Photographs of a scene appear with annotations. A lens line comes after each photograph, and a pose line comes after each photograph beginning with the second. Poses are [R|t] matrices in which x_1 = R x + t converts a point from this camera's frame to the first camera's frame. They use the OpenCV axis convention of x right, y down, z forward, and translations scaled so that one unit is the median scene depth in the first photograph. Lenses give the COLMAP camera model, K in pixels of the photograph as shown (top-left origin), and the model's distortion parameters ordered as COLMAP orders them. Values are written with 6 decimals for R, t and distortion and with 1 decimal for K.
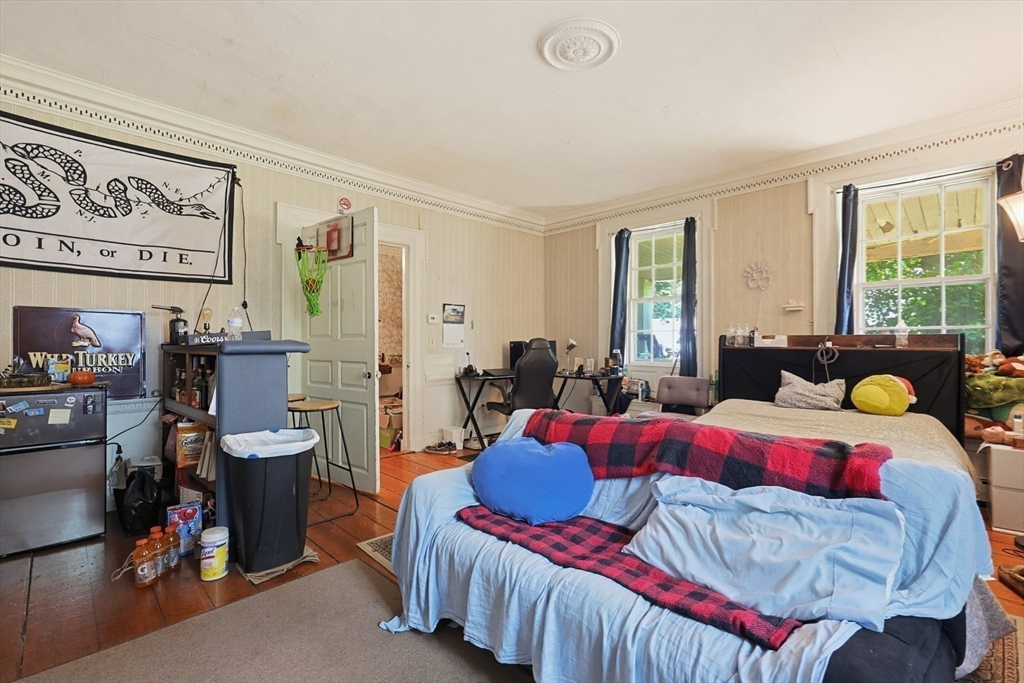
lens RADIAL K [[438.9, 0, 520.6], [0, 438.9, 340.9], [0, 0, 1]] dist [-0.002972, -0.001994]
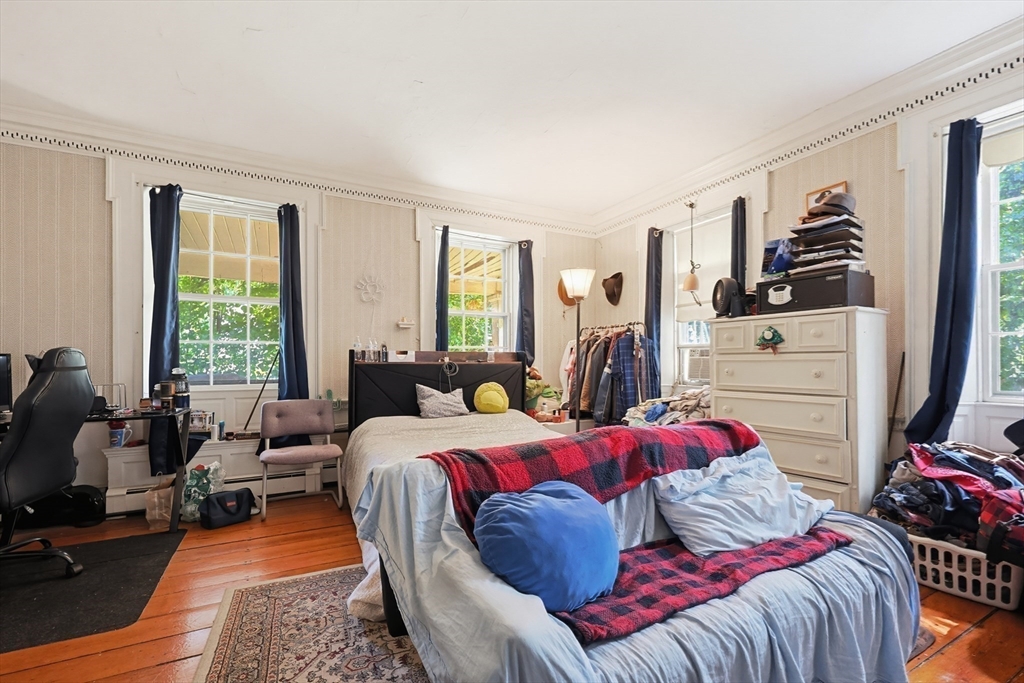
lens RADIAL K [[438.9, 0, 549.5], [0, 438.9, 362.1], [0, 0, 1]] dist [-0.002972, -0.001994]
pose [[0.305305, -0.004799, 0.952243, -0.298979], [-0.001021, 0.999985, 0.005367, 0.007388], [-0.952254, -0.002611, 0.305295, 0.361792]]
